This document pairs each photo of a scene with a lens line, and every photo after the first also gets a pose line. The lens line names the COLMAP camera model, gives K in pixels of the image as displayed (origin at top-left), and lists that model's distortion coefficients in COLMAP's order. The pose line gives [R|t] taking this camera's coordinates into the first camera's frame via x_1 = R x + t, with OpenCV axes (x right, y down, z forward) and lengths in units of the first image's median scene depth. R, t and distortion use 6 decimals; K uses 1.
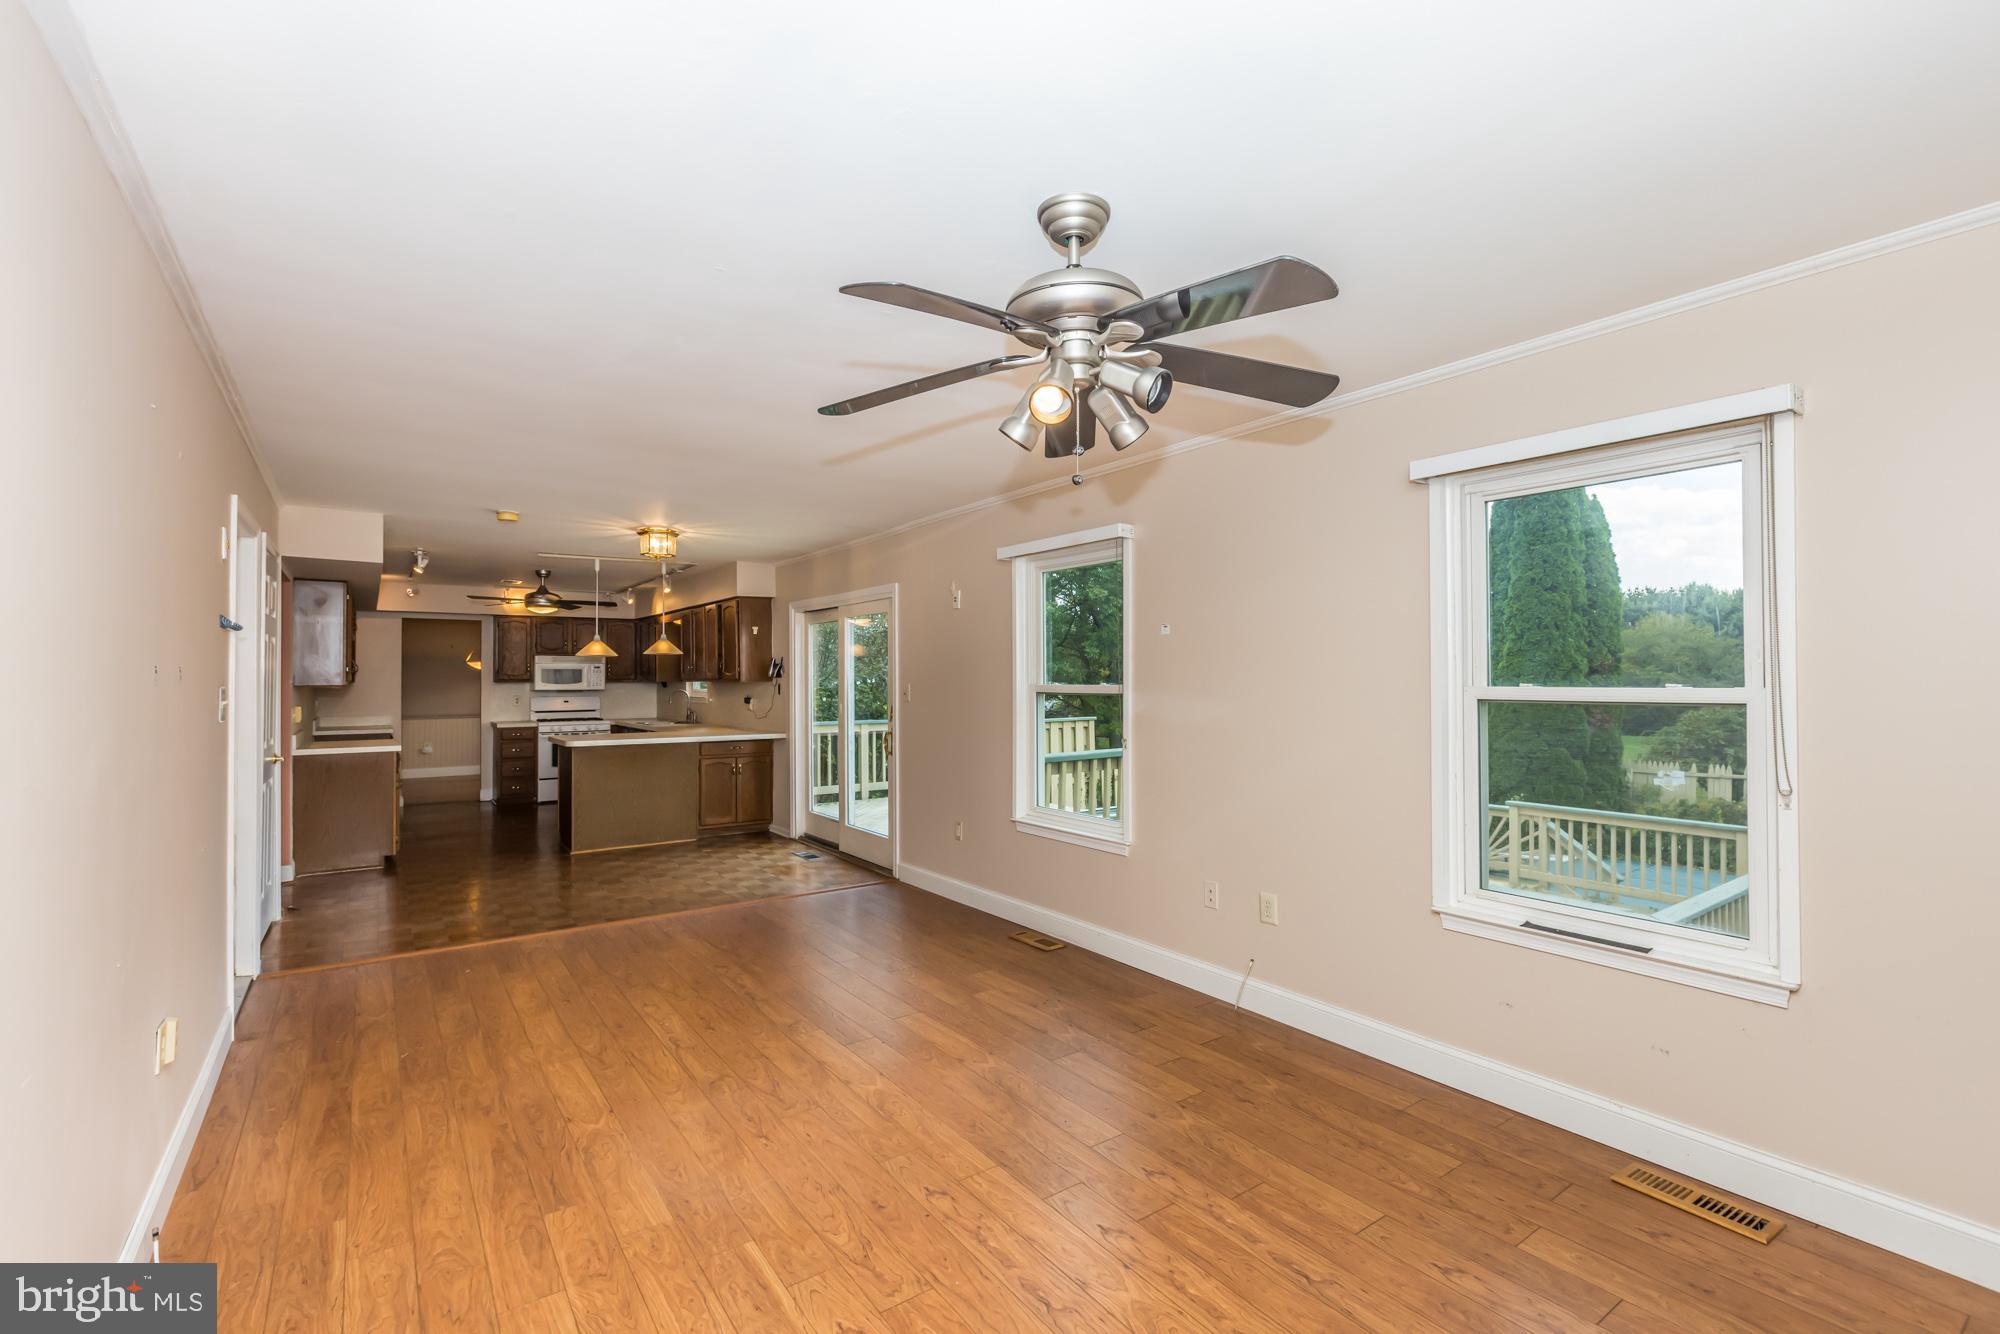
lens RADIAL K [[880.6, 0, 1004.6], [0, 880.6, 668.2], [0, 0, 1]] dist [0.001476, 0.000199]
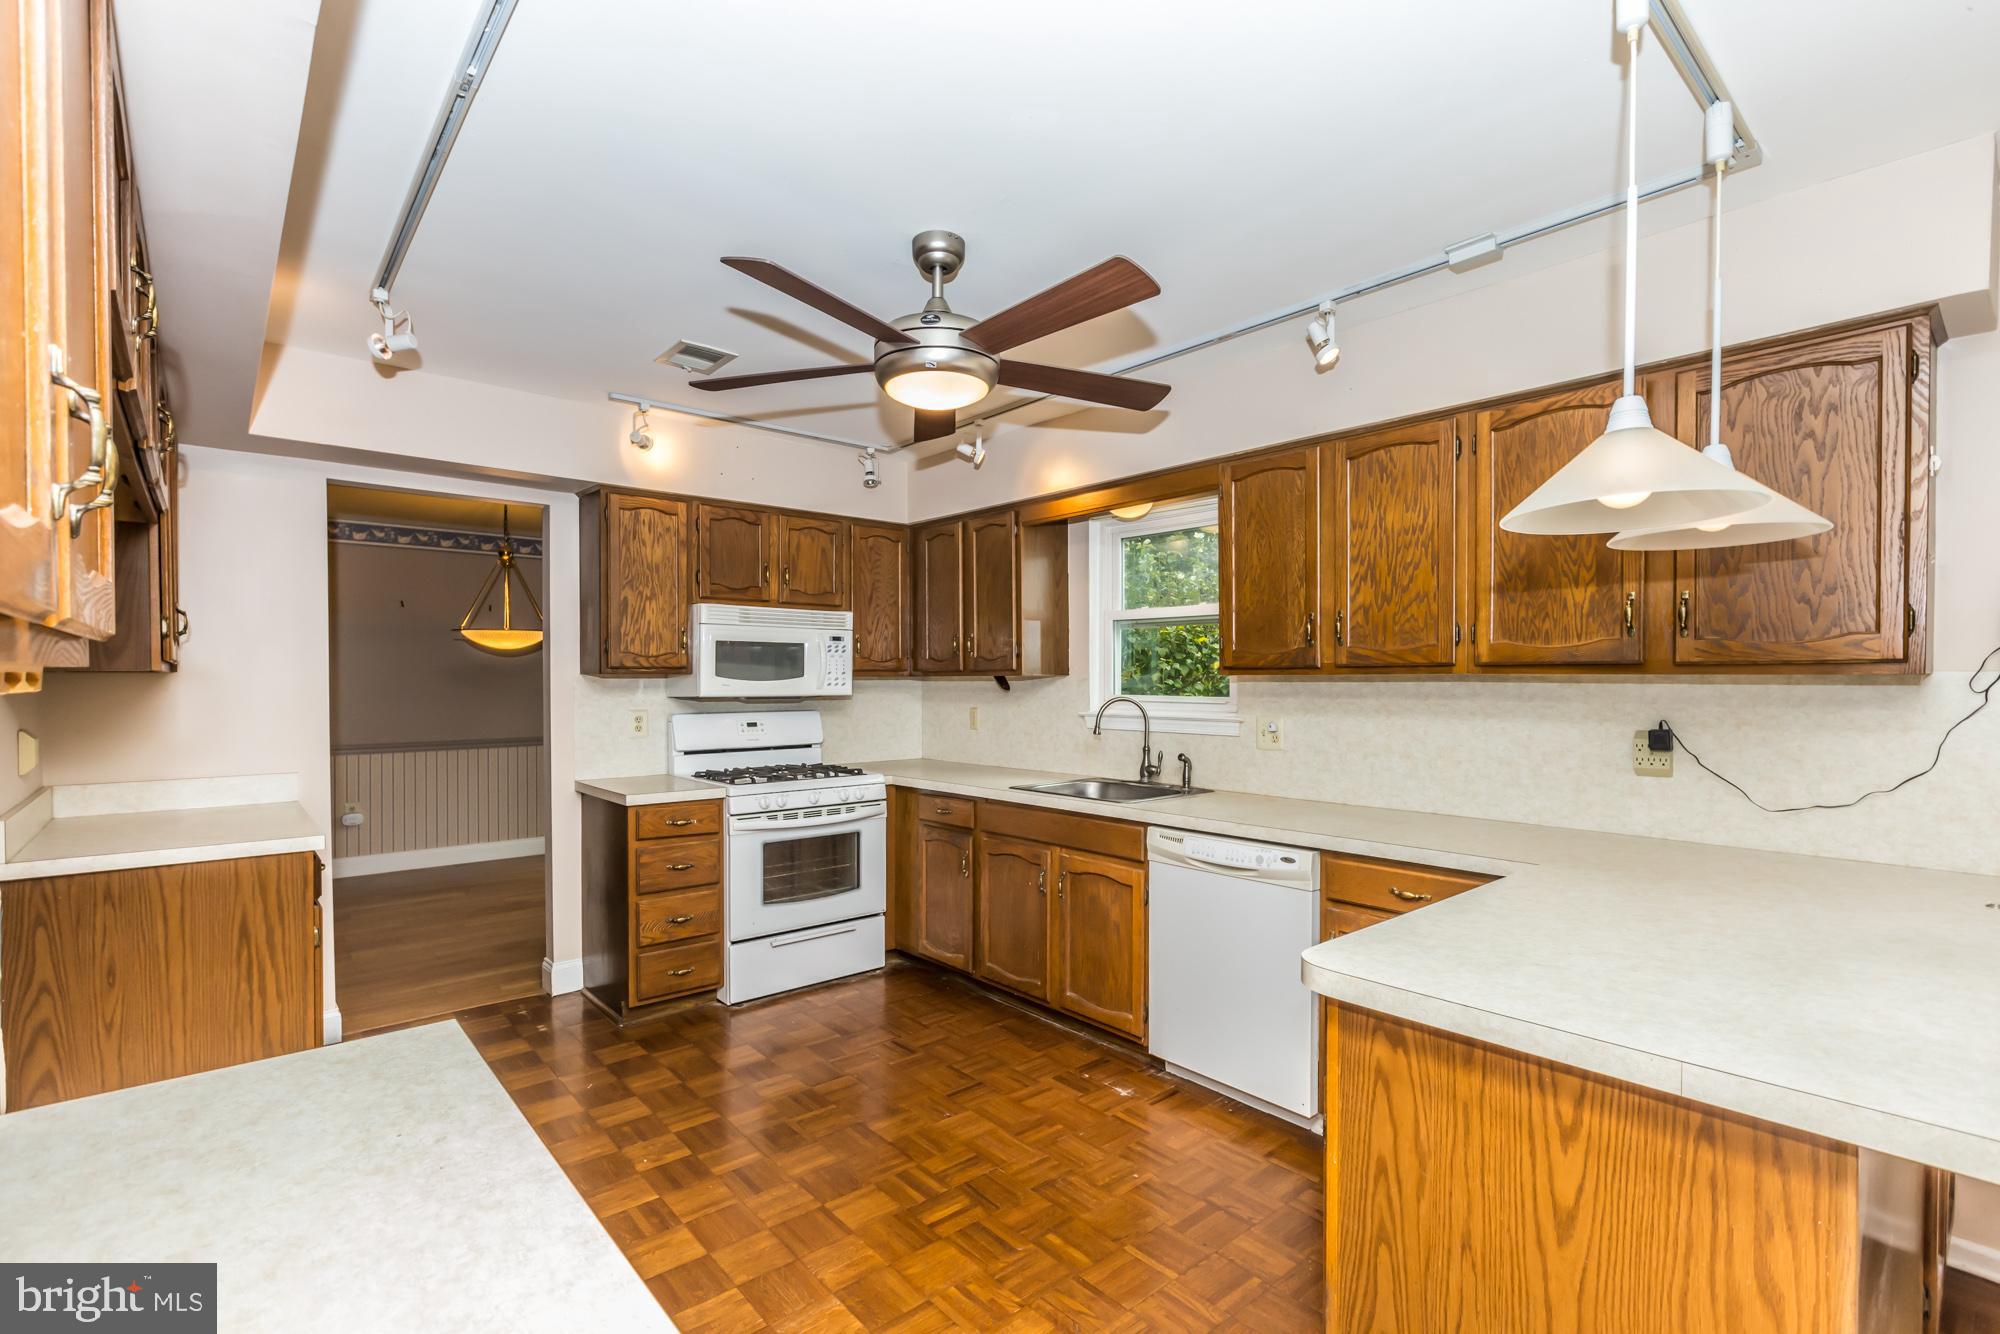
lens RADIAL K [[917.1, 0, 993.7], [0, 917.1, 682.6], [0, 0, 1]] dist [-0.002005, -0.000218]
pose [[0.995635, 0.002111, 0.093308, -0.443560], [-0.003826, 0.999827, 0.018206, 0.011243], [-0.093253, -0.018483, 0.995471, 0.602854]]
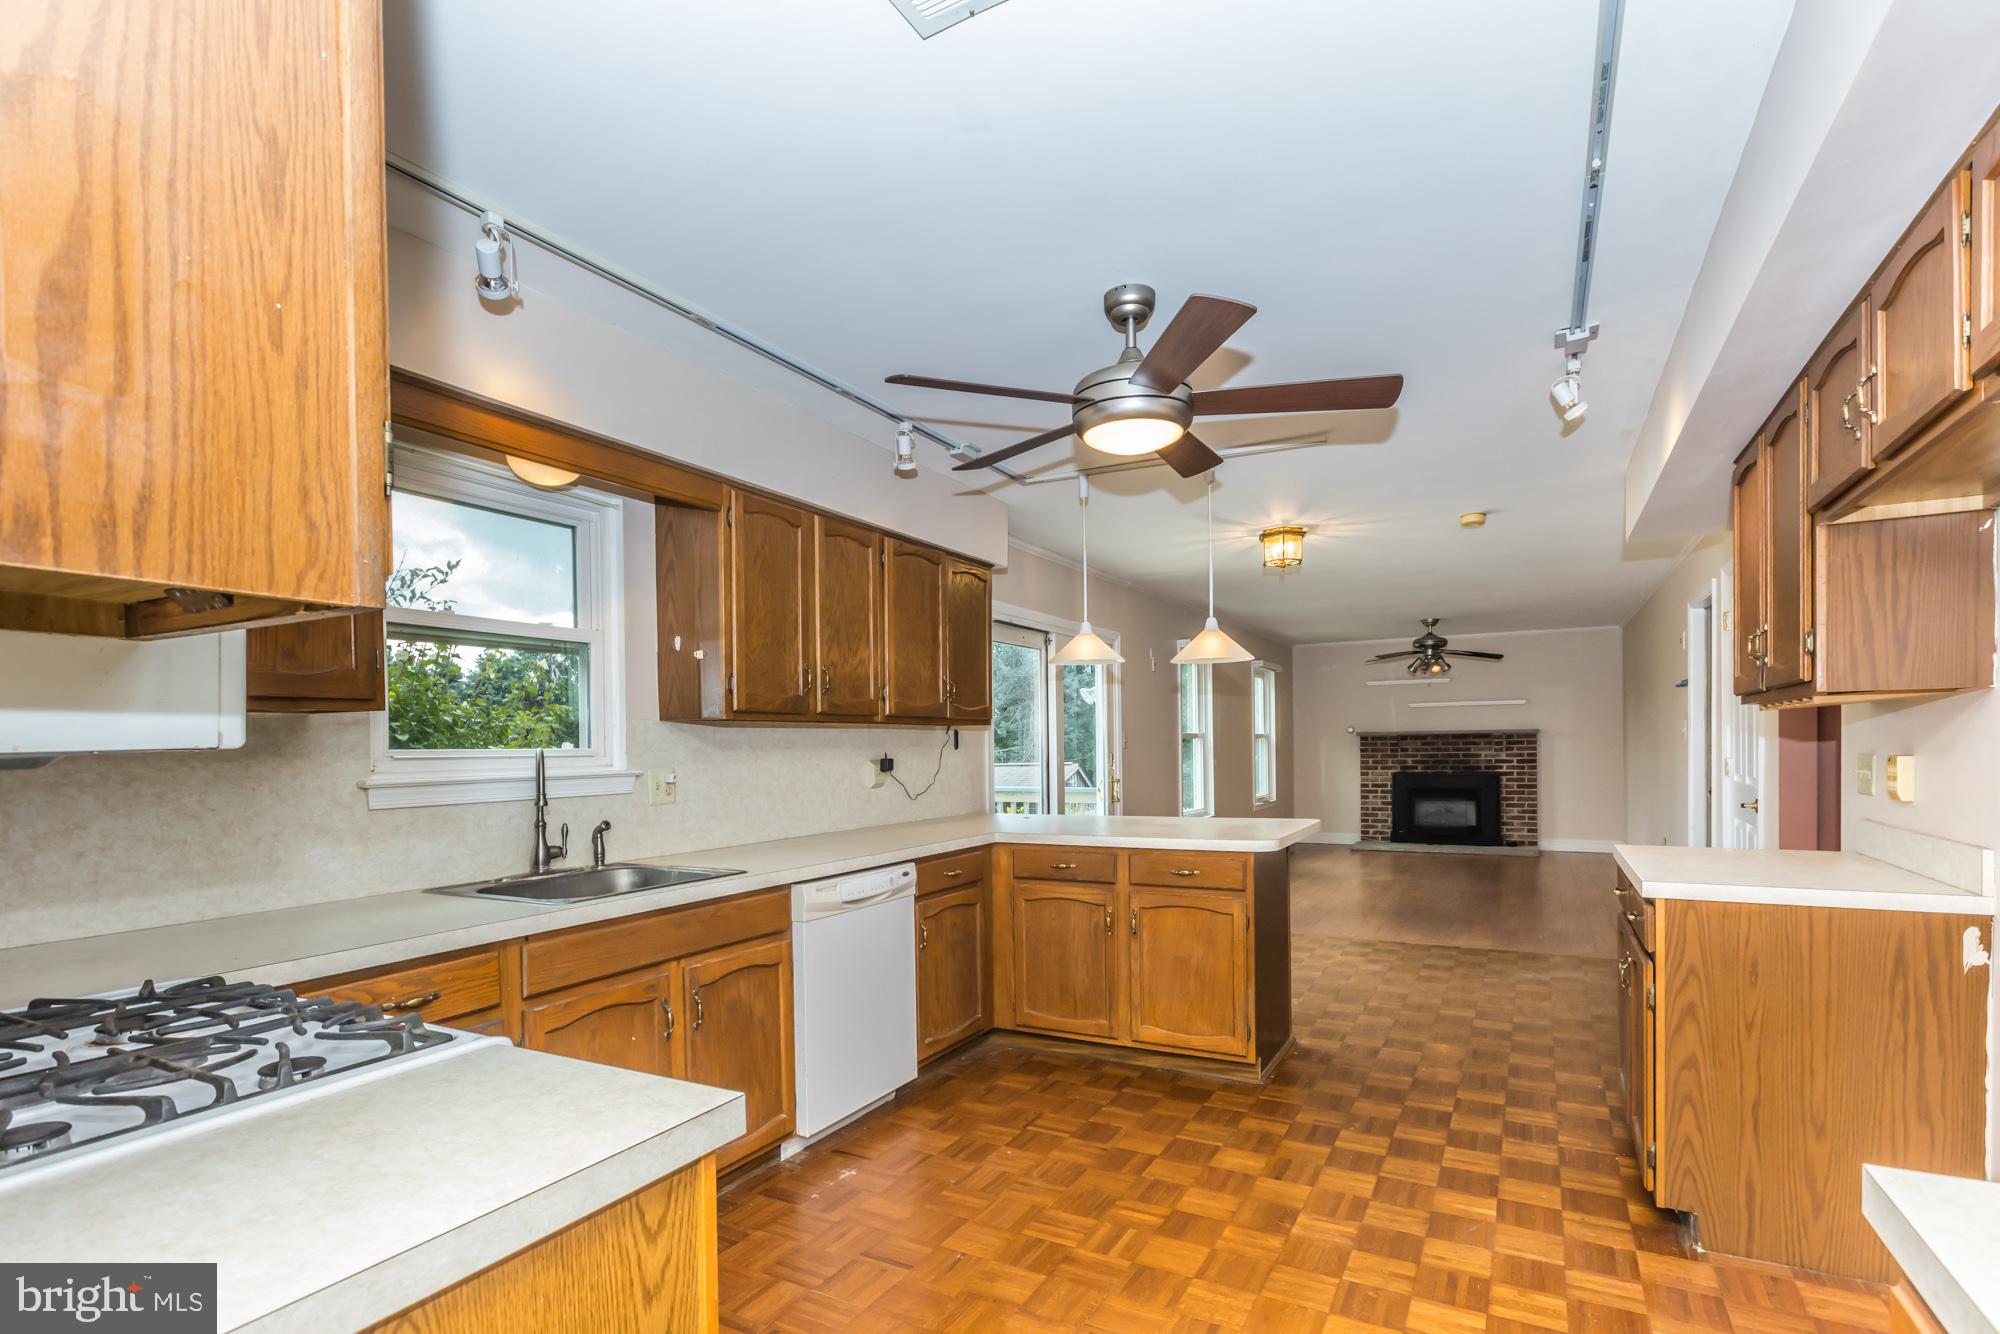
lens RADIAL K [[949.5, 0, 1002.9], [0, 949.5, 753.5], [0, 0, 1]] dist [0.000728, 0.000100]
pose [[-0.435196, 0.002683, 0.900332, -0.642155], [0.005497, 0.999985, -0.000322, 0.025670], [-0.900319, 0.004809, -0.435205, 0.966368]]
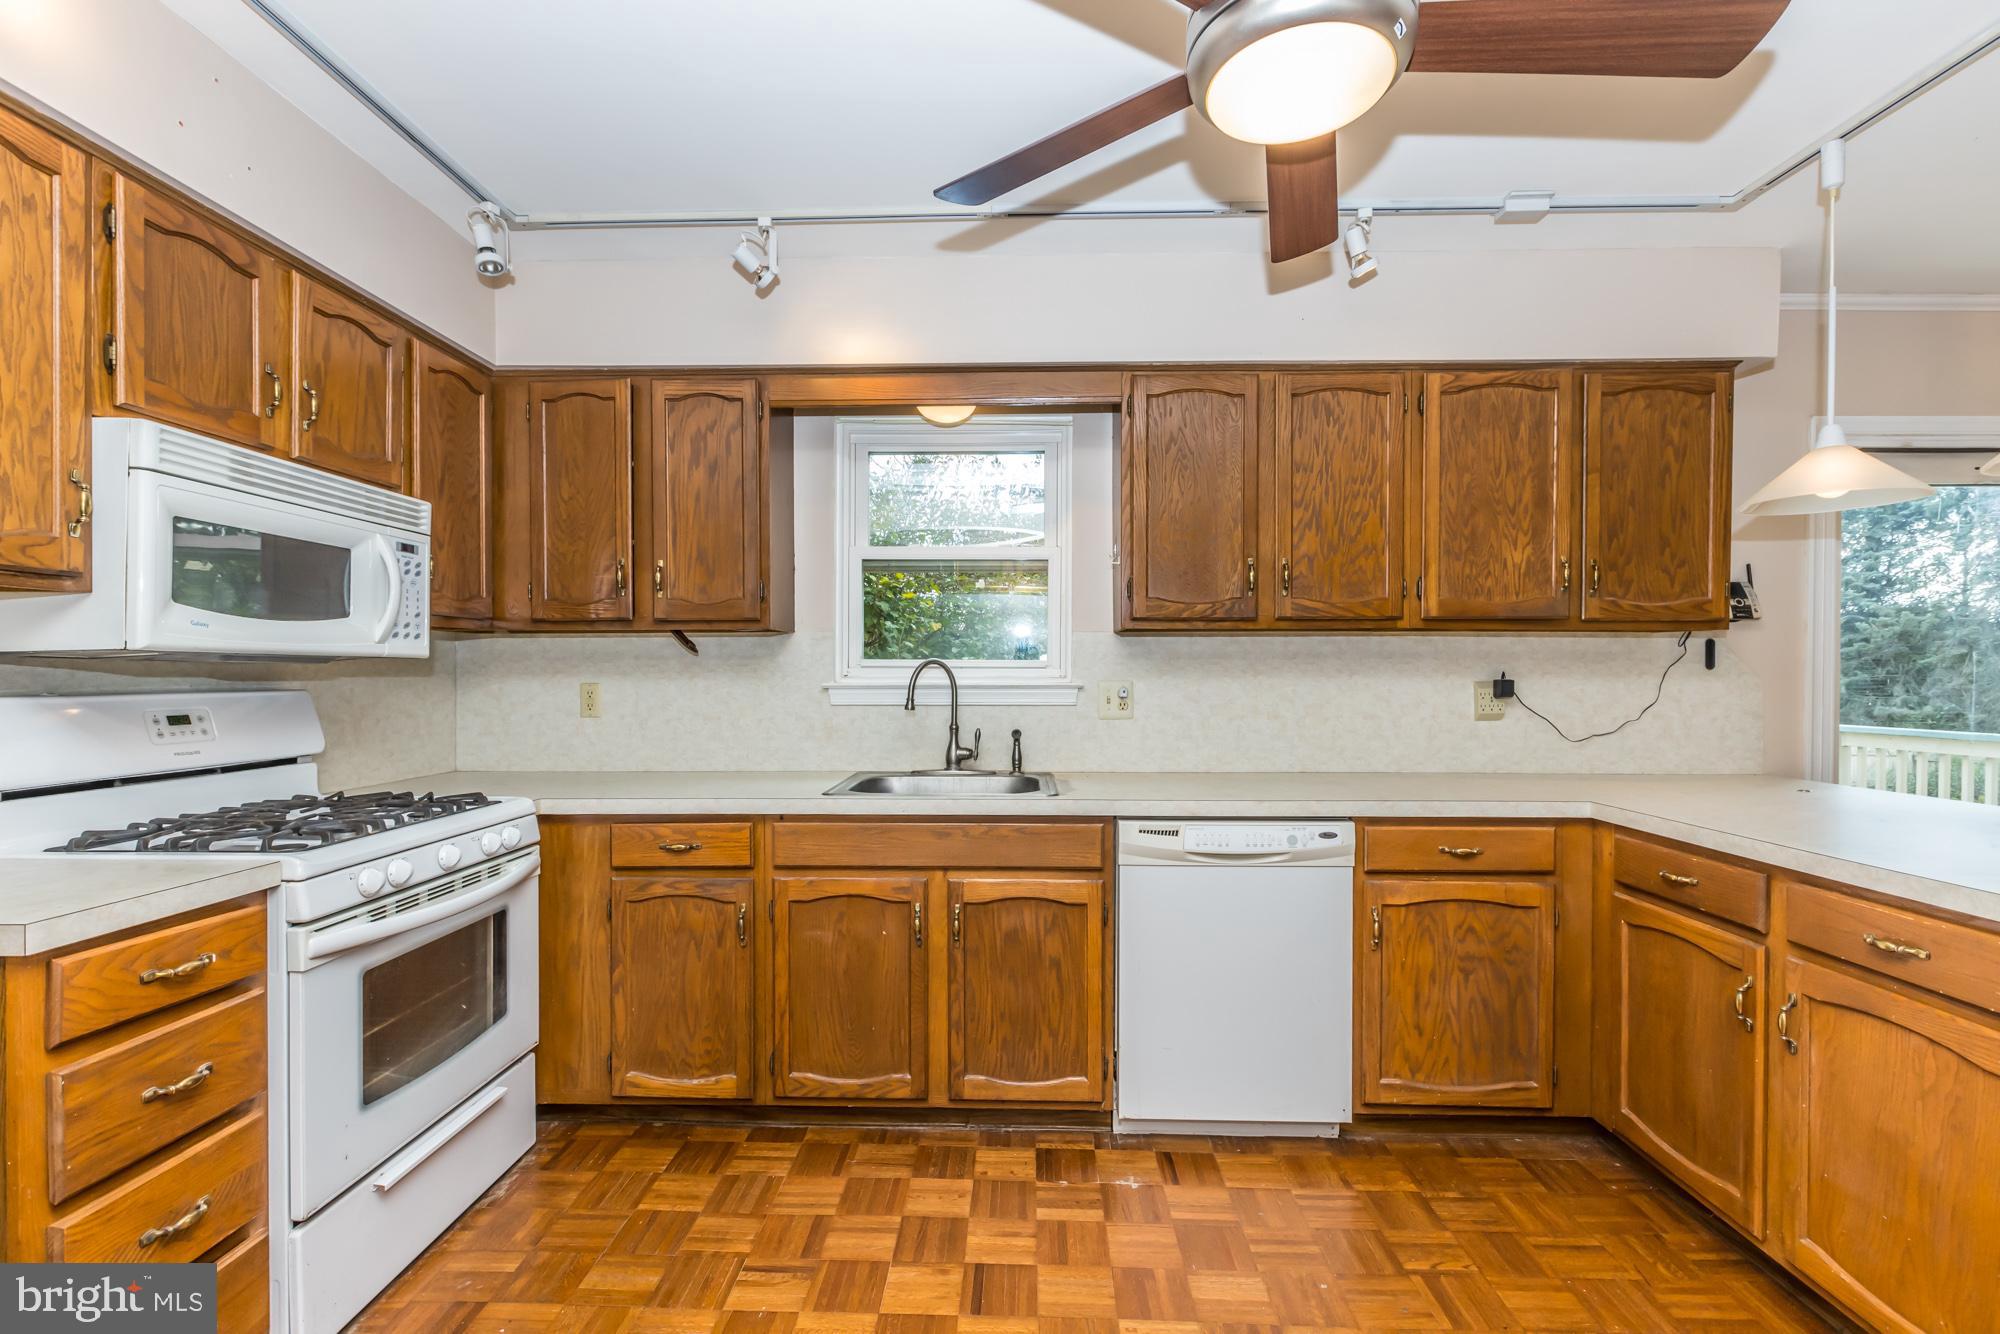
lens RADIAL K [[903.9, 0, 1006.7], [0, 903.9, 672.0], [0, 0, 1]] dist [0.000072, 0.000036]
pose [[0.598199, 0.003742, 0.801339, -0.563391], [-0.012624, 0.999909, 0.004755, 0.025865], [-0.801248, -0.012961, 0.598191, 0.785633]]
